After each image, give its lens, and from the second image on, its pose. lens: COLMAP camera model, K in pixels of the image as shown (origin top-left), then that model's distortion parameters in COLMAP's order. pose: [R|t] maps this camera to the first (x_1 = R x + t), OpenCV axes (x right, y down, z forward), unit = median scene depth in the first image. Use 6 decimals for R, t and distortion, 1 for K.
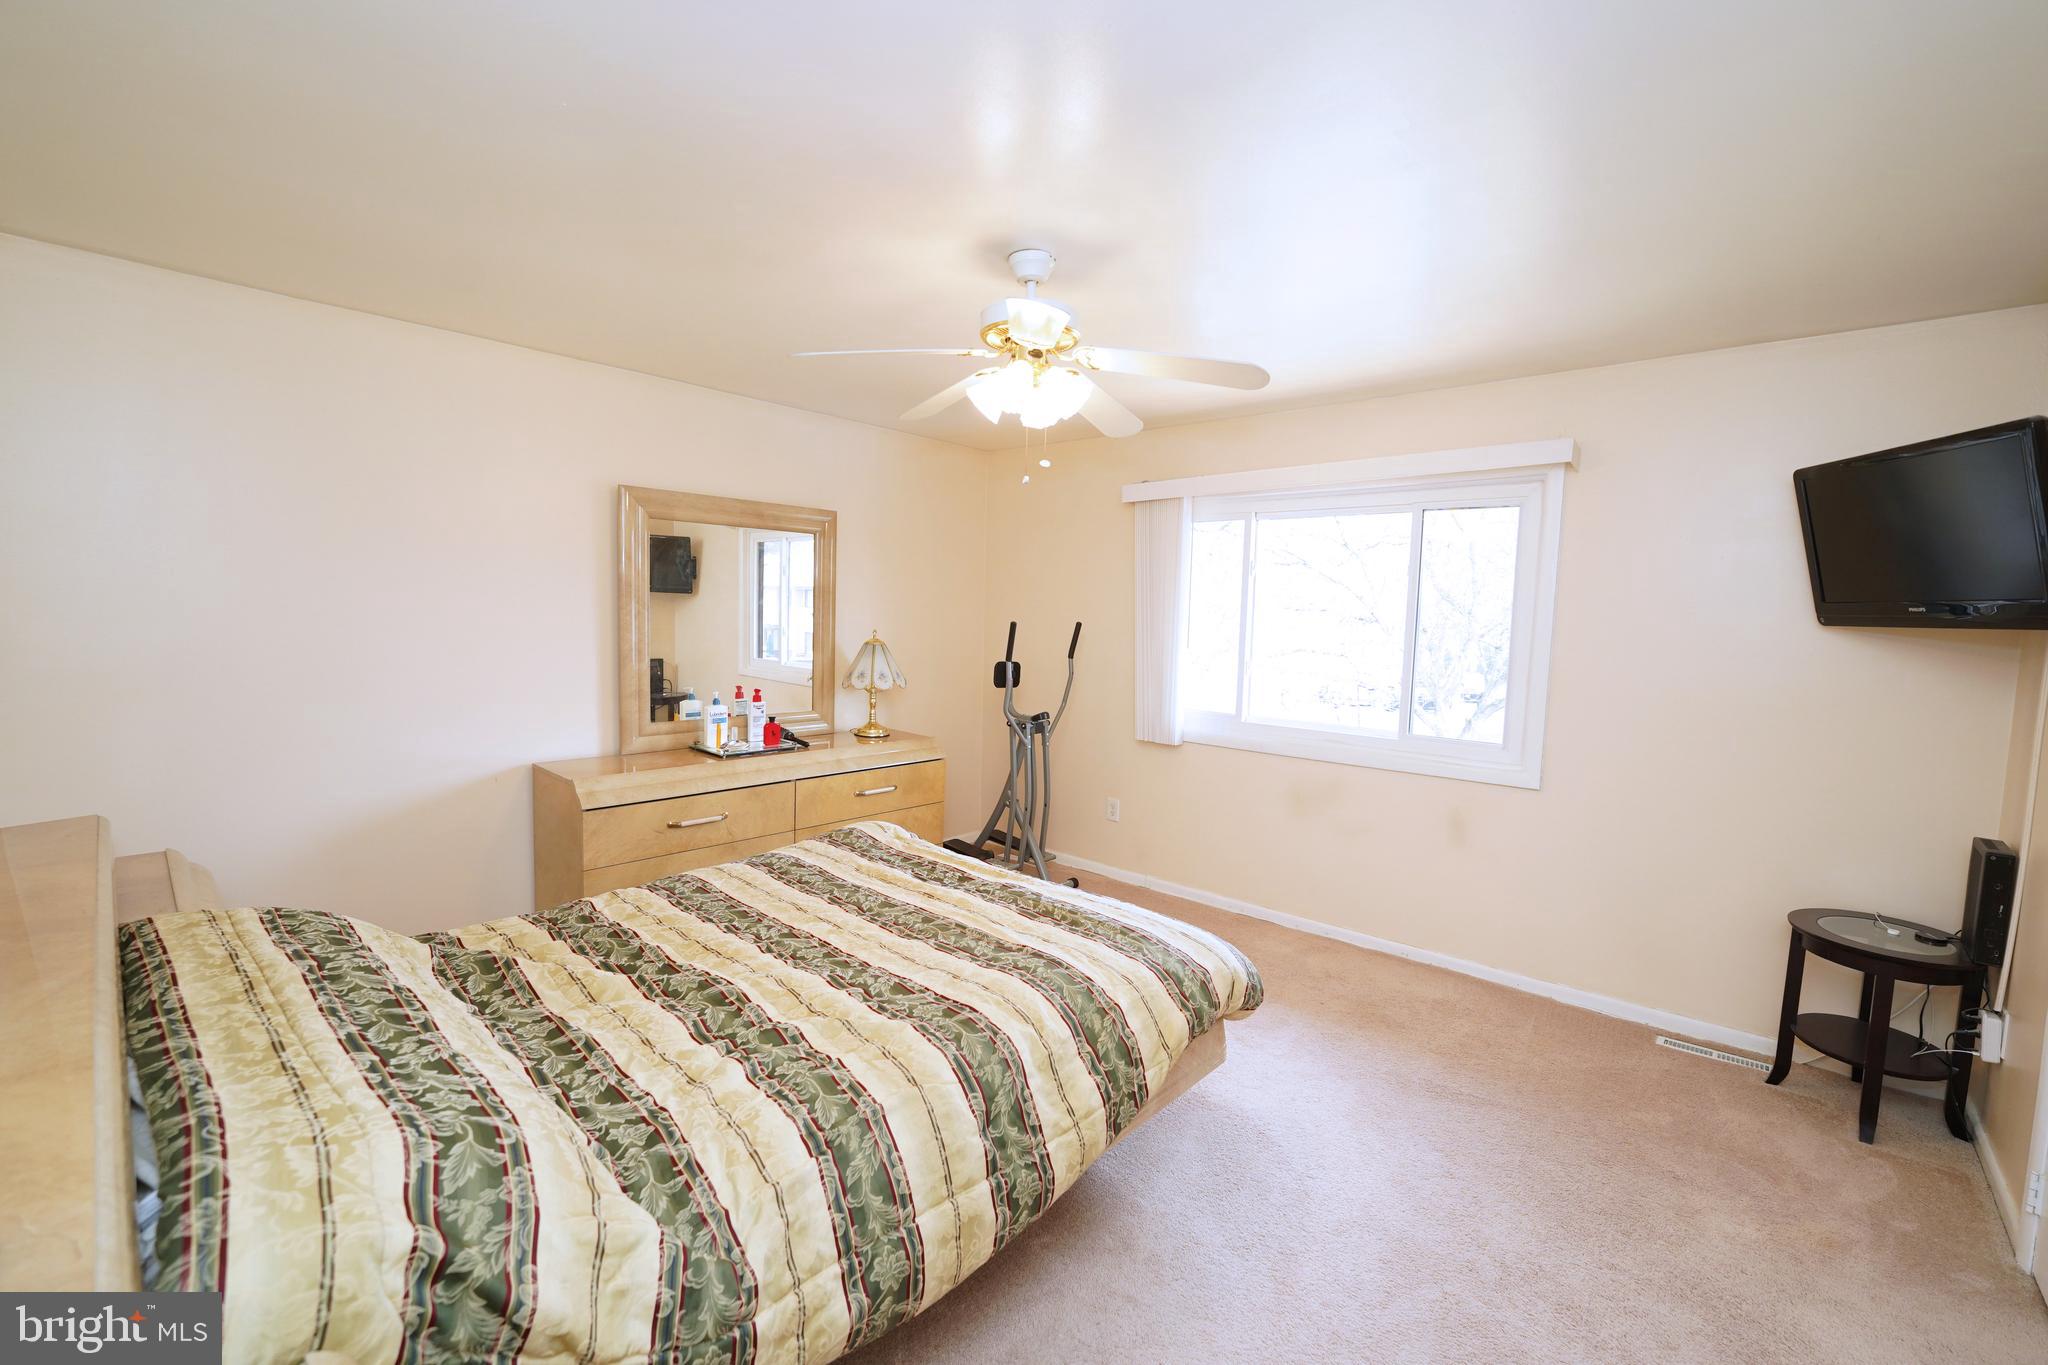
lens RADIAL K [[859.6, 0, 1024.0], [0, 859.6, 682.5], [0, 0, 1]] dist [-0.001471, -0.000080]
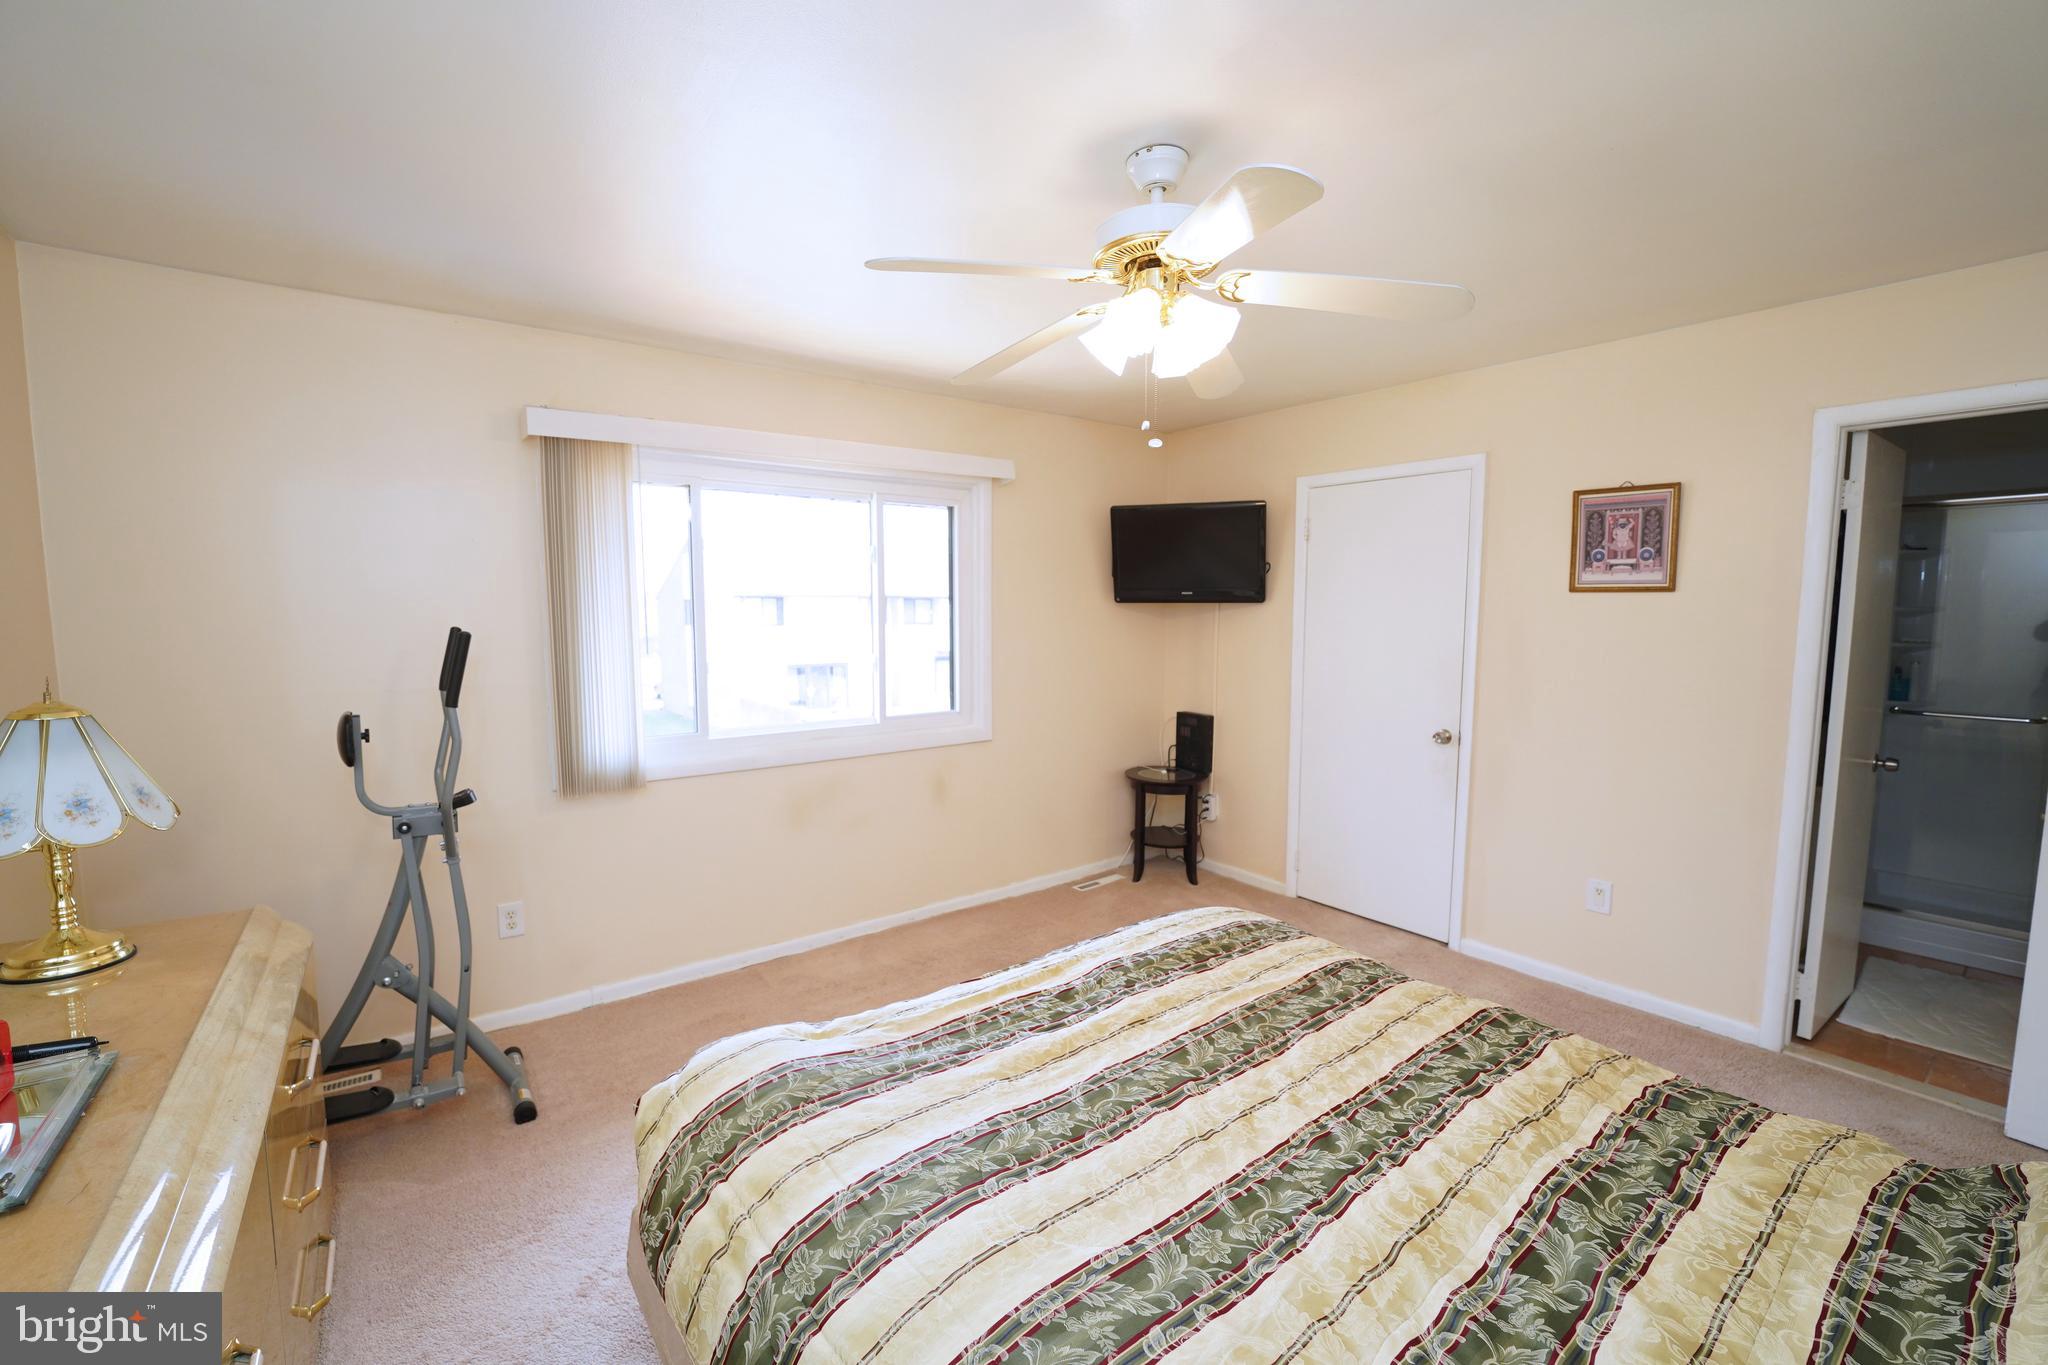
lens RADIAL K [[834.0, 0, 1024.0], [0, 834.0, 682.5], [0, 0, 1]] dist [-0.026340, 0.000299]
pose [[0.185741, -0.115062, 0.975838, -0.702486], [0.090289, 0.990917, 0.099655, -0.092412], [-0.978442, 0.069598, 0.194443, 0.883254]]
